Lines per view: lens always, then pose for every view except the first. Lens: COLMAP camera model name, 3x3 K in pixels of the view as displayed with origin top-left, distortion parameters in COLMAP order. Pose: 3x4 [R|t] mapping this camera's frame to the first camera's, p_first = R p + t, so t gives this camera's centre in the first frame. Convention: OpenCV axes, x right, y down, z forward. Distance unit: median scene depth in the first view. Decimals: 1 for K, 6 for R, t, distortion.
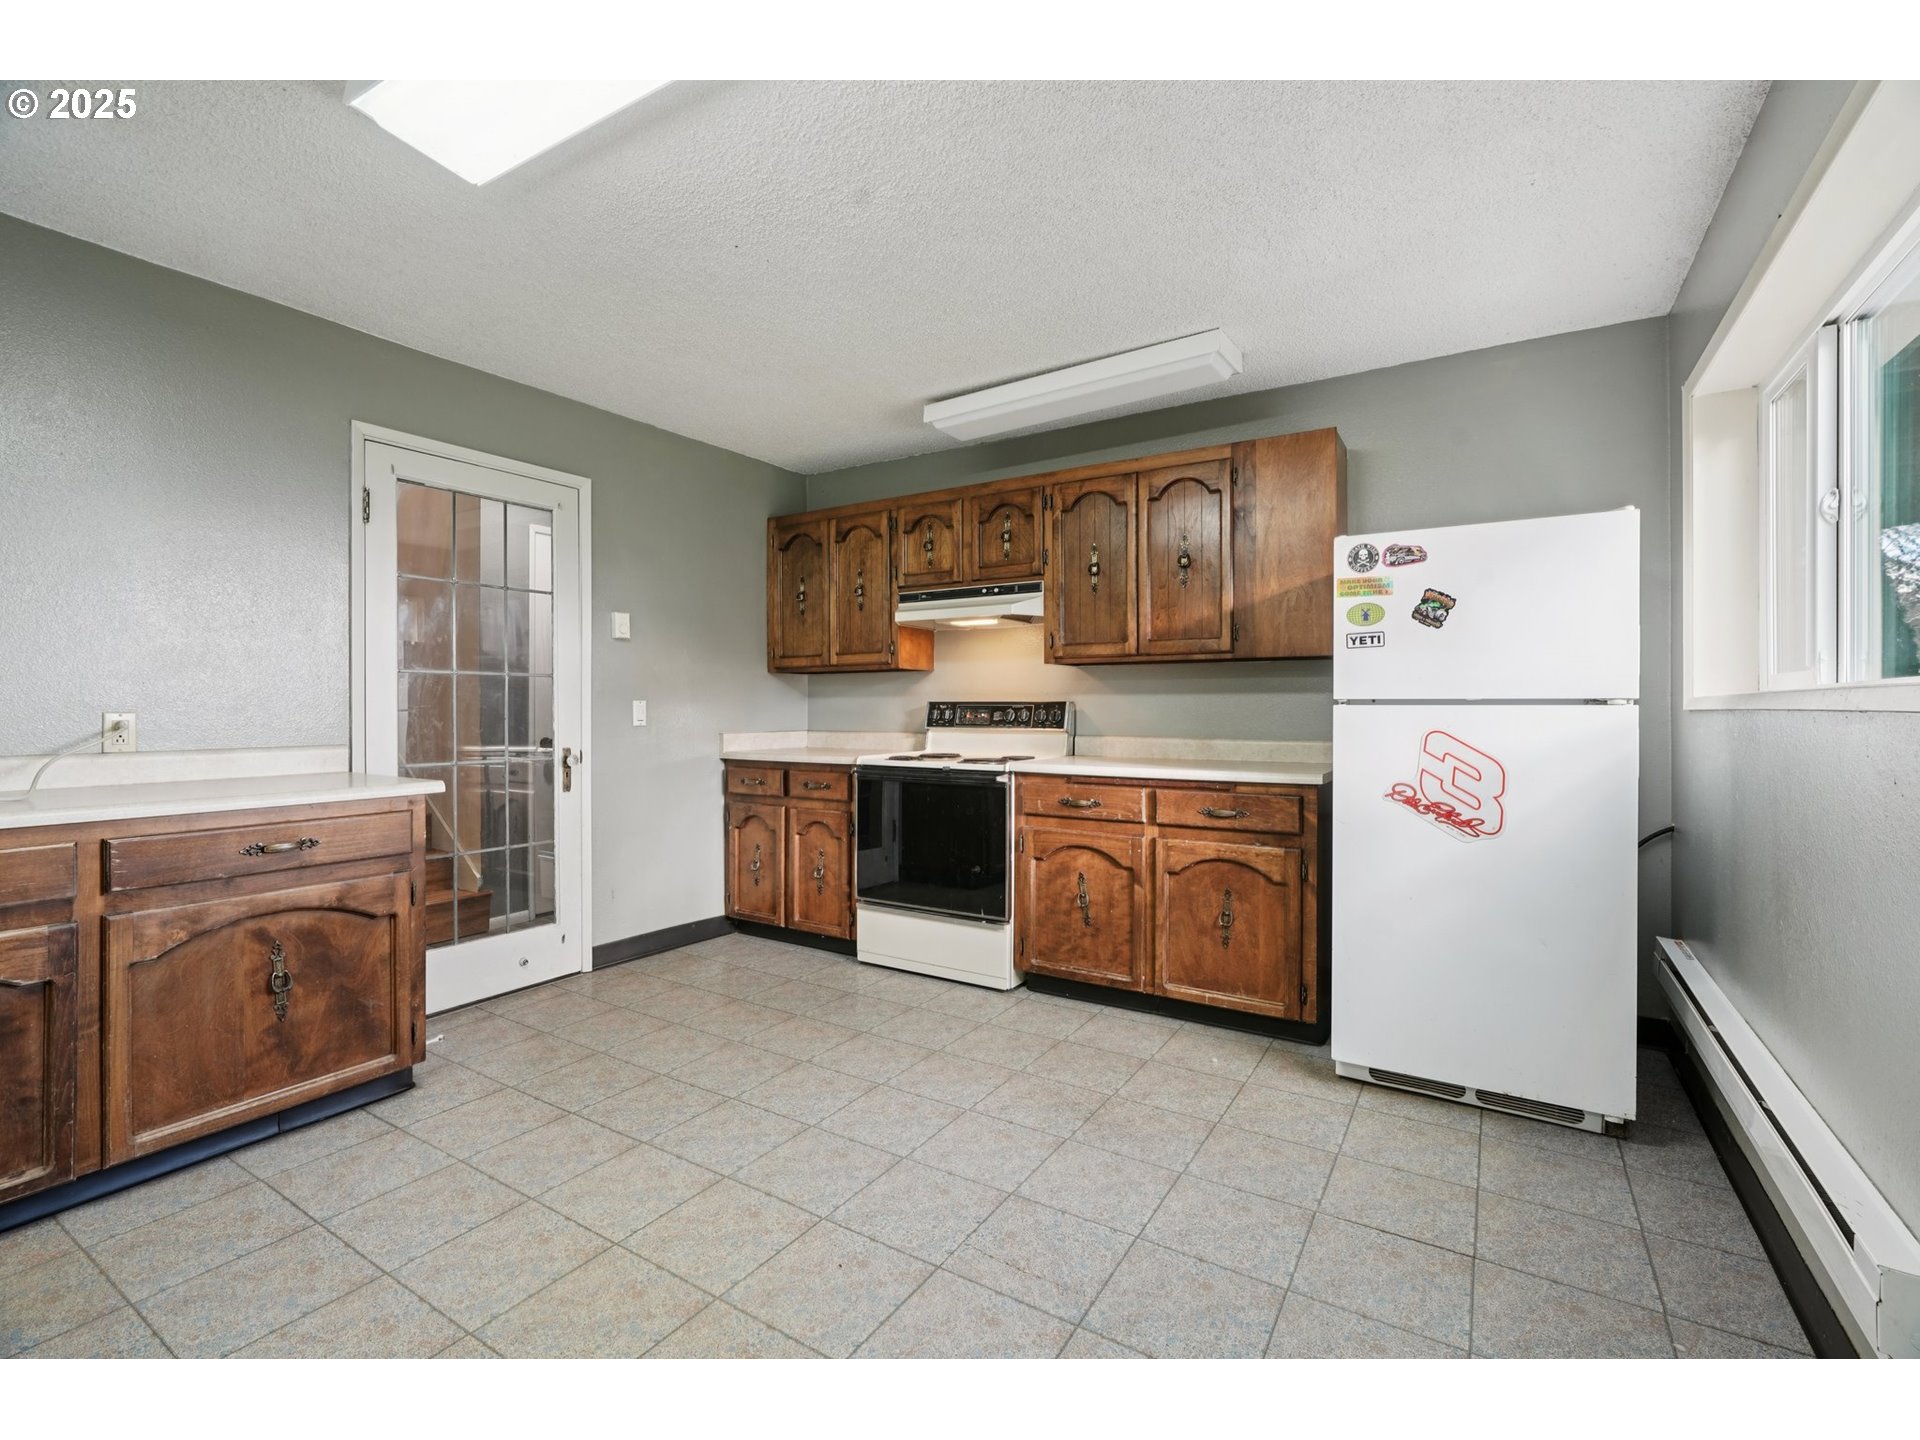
lens RADIAL K [[860.3, 0, 952.0], [0, 860.3, 714.6], [0, 0, 1]] dist [-0.001101, 0.000390]
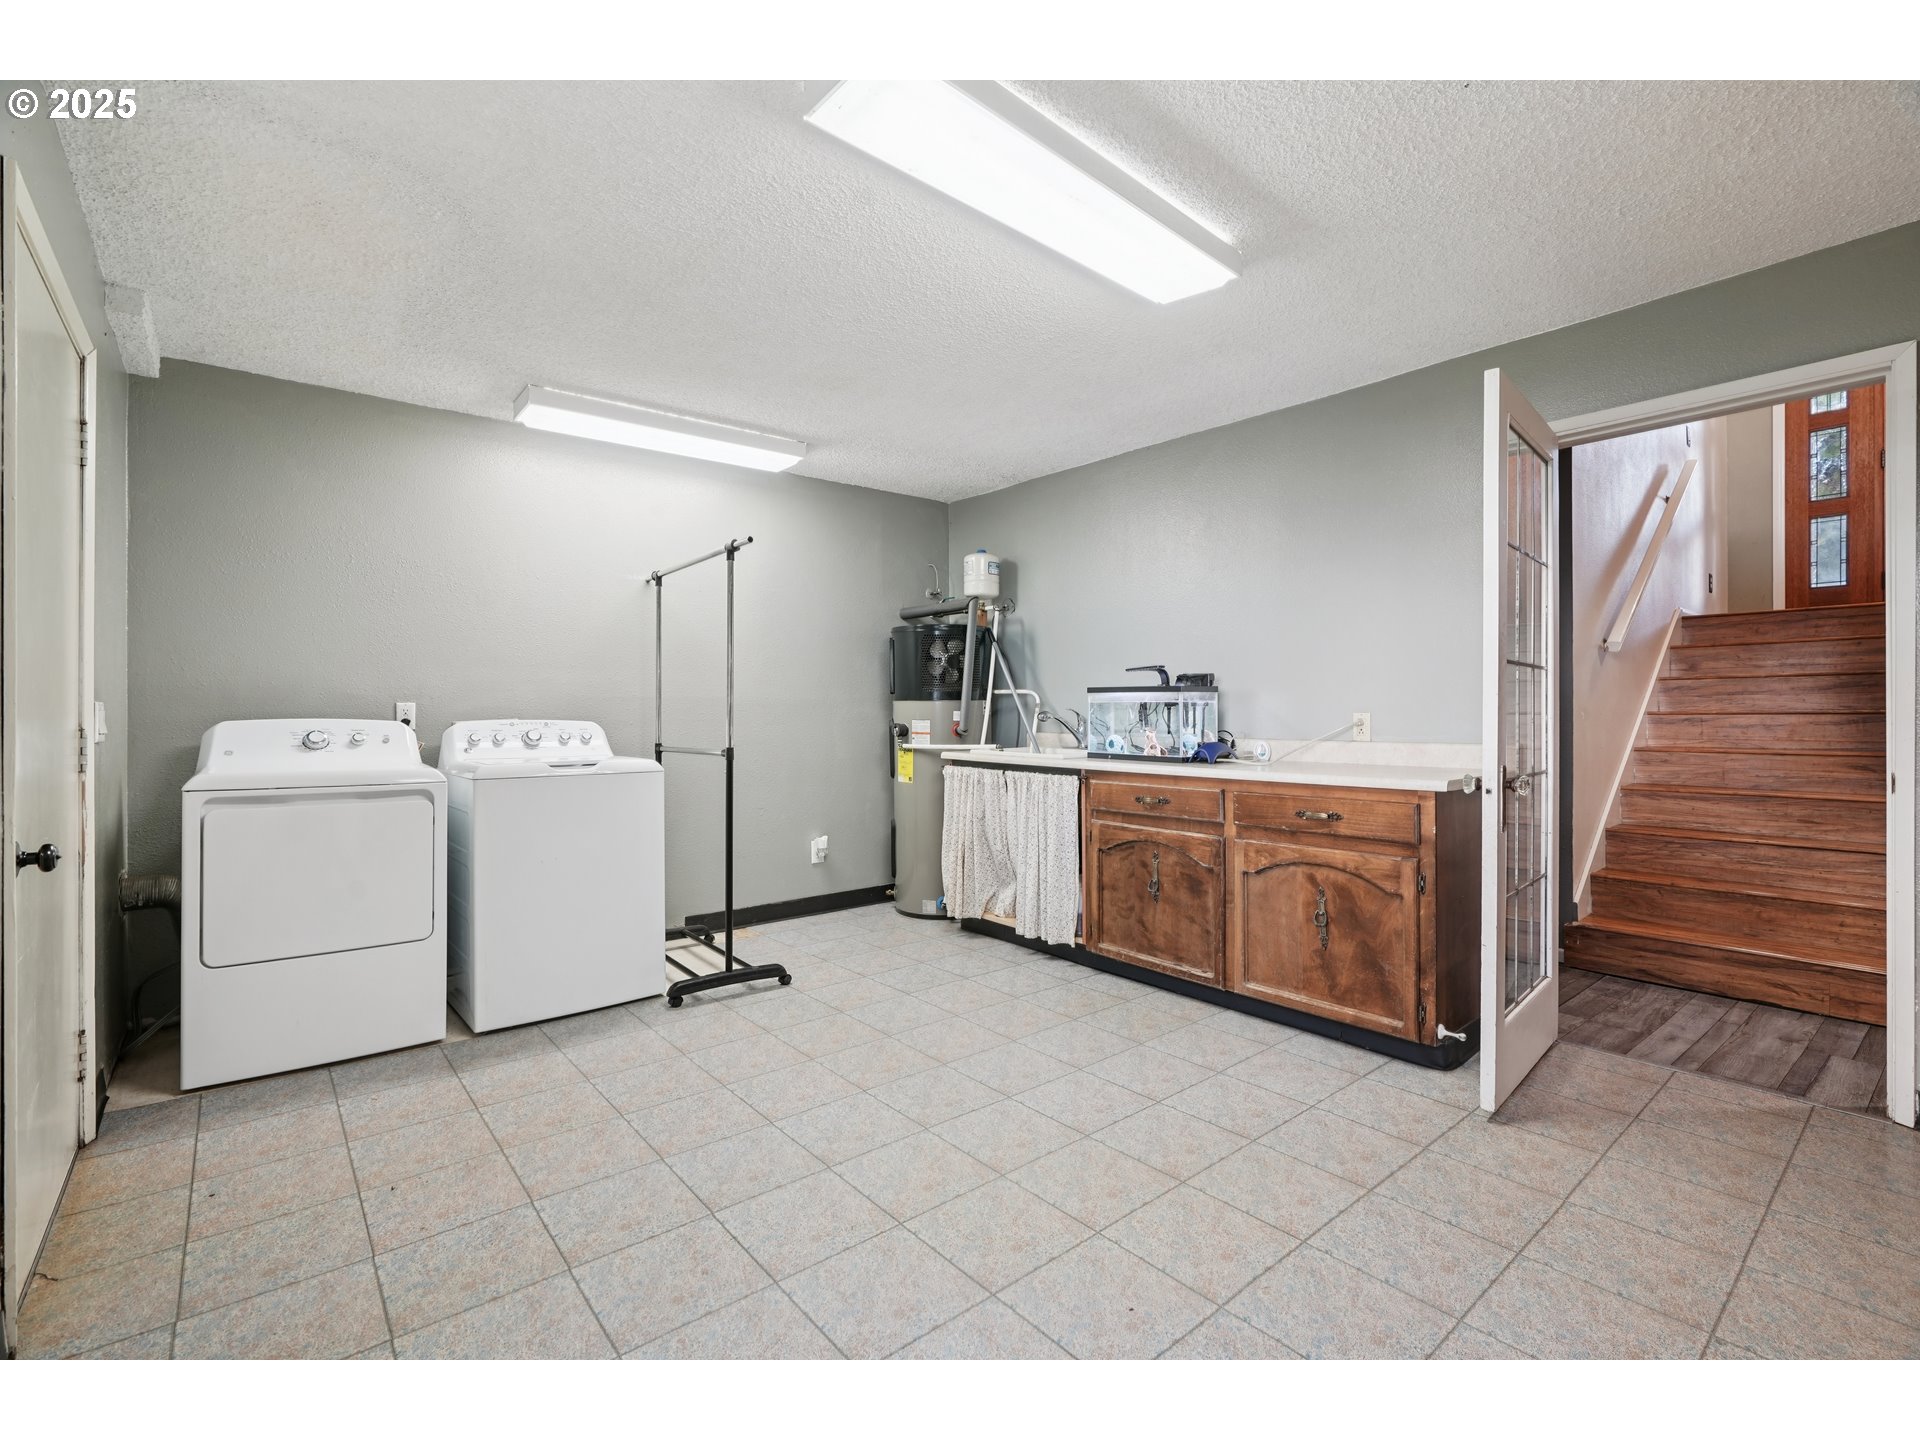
lens RADIAL K [[860.3, 0, 953.5], [0, 860.3, 714.9], [0, 0, 1]] dist [-0.001101, 0.000390]
pose [[-0.306843, 0.002895, -0.951756, 0.632204], [-0.003007, 0.999987, 0.004011, -0.003745], [0.951755, 0.004093, -0.306831, 0.856014]]
